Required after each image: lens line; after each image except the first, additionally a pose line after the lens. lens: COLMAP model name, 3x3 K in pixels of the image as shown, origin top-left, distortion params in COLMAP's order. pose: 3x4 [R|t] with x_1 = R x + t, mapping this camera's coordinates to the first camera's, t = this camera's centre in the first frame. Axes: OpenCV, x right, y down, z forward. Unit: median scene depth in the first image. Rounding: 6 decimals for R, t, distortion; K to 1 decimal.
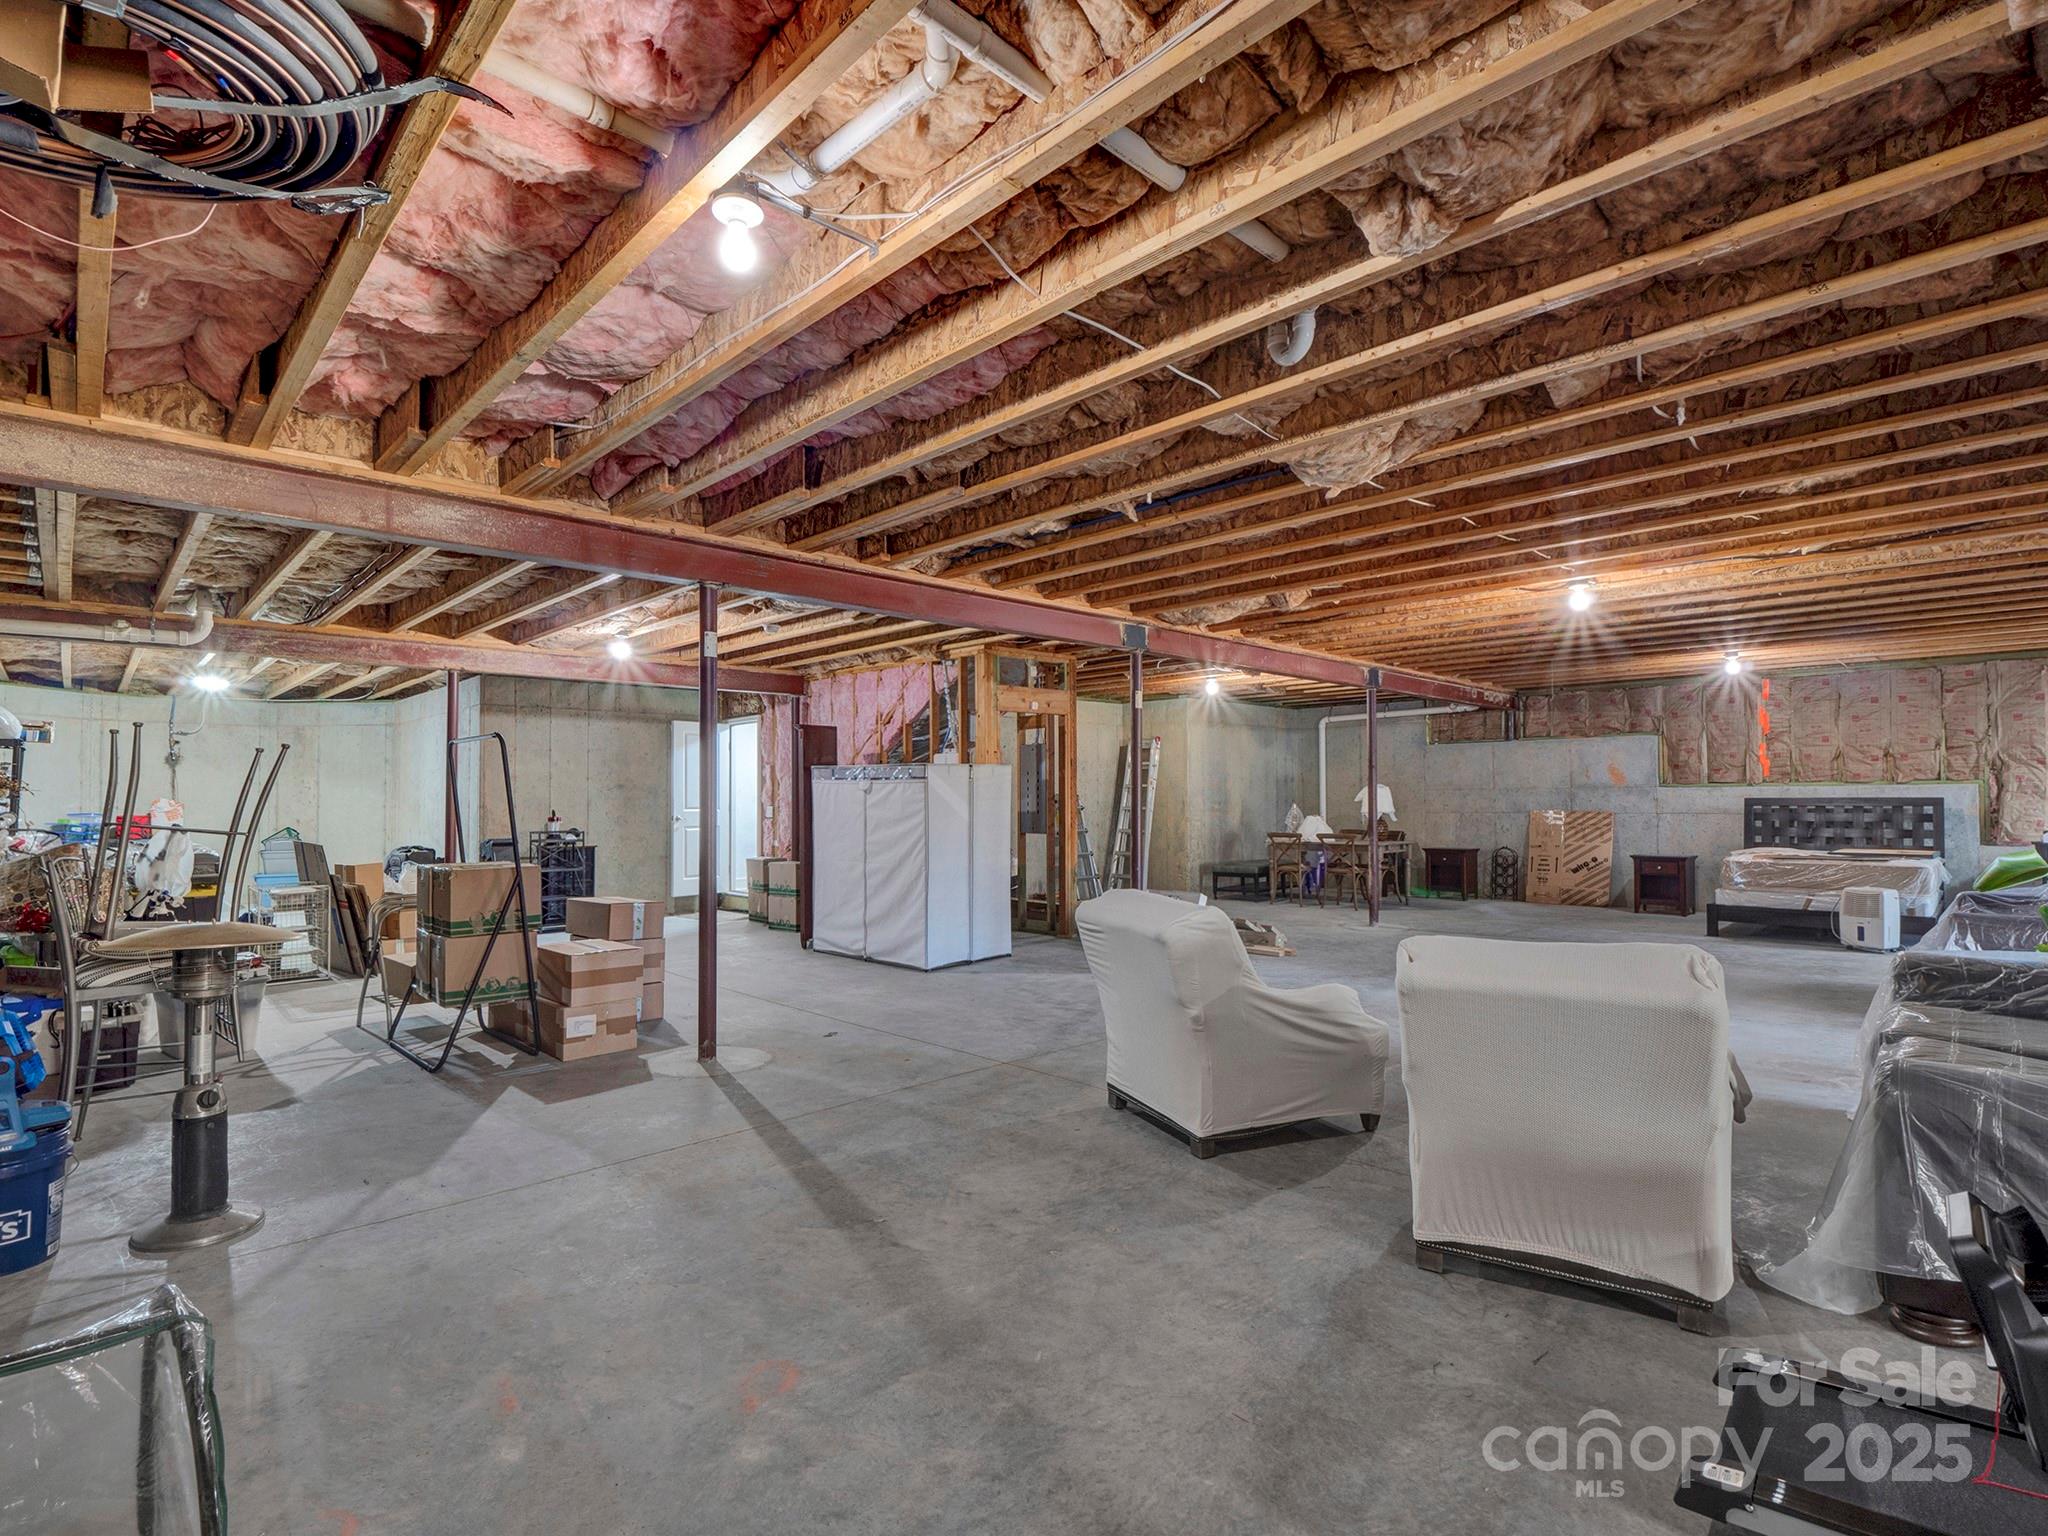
lens RADIAL K [[1022.6, 0, 1042.0], [0, 1022.6, 768.5], [0, 0, 1]] dist [-0.012932, -0.004936]
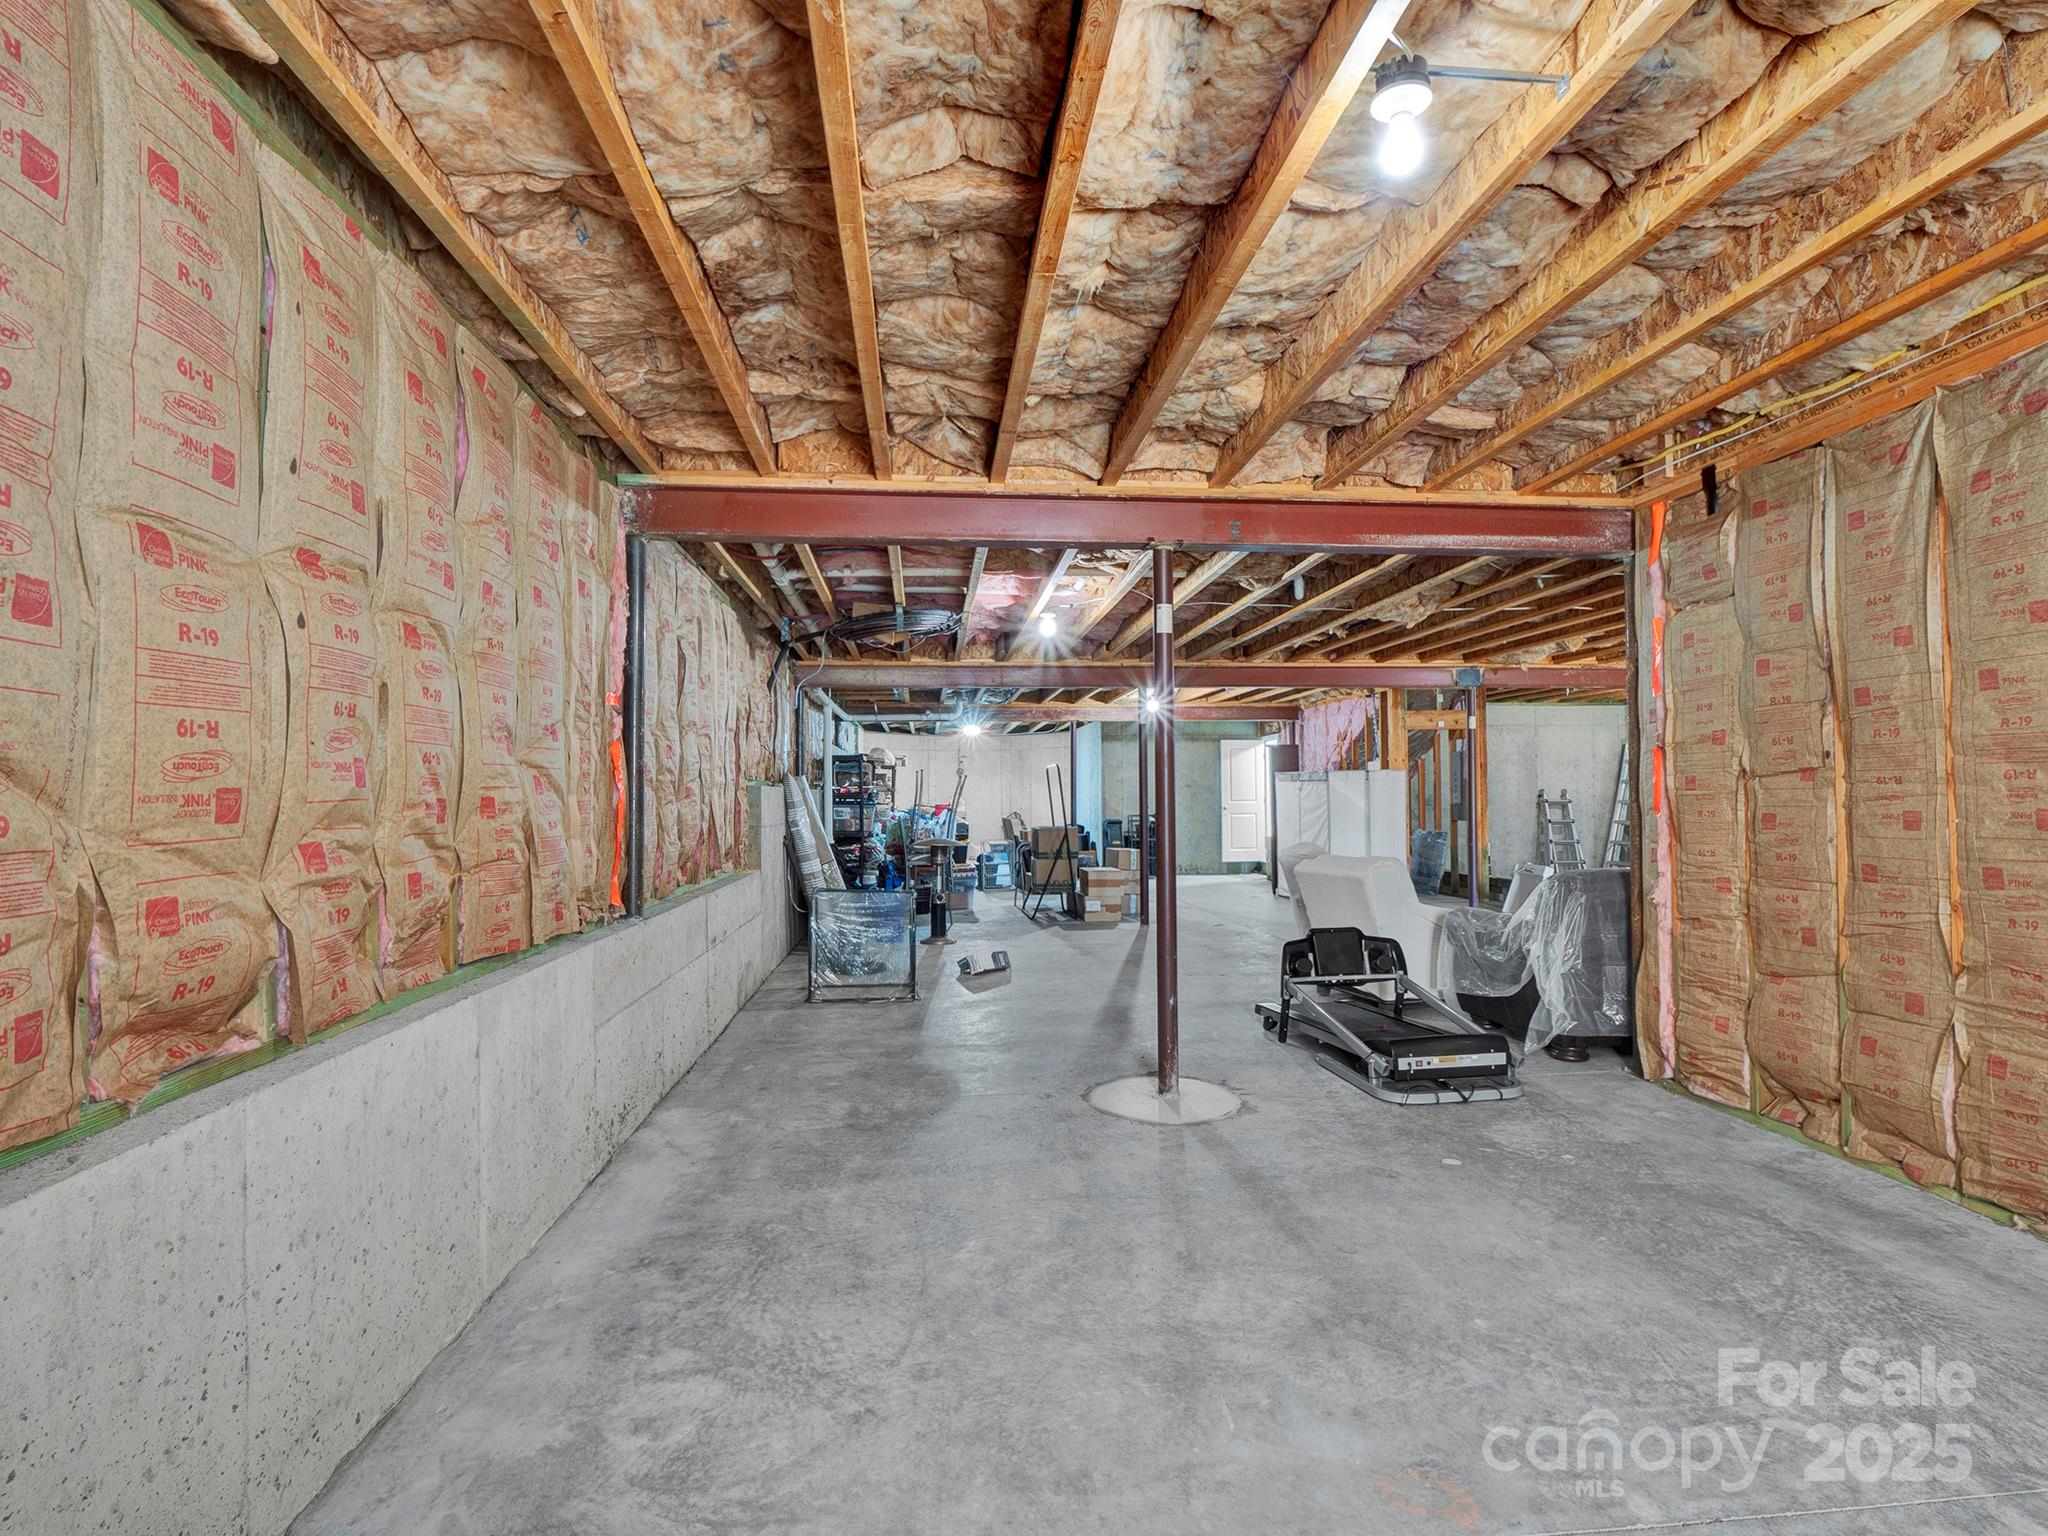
lens RADIAL K [[1022.6, 0, 1019.6], [0, 1022.6, 777.9], [0, 0, 1]] dist [-0.012932, -0.004936]
pose [[0.780798, -0.011713, -0.624673, 0.465798], [0.021798, 0.999726, 0.008500, -0.017284], [0.624403, -0.020254, 0.780840, -0.451312]]
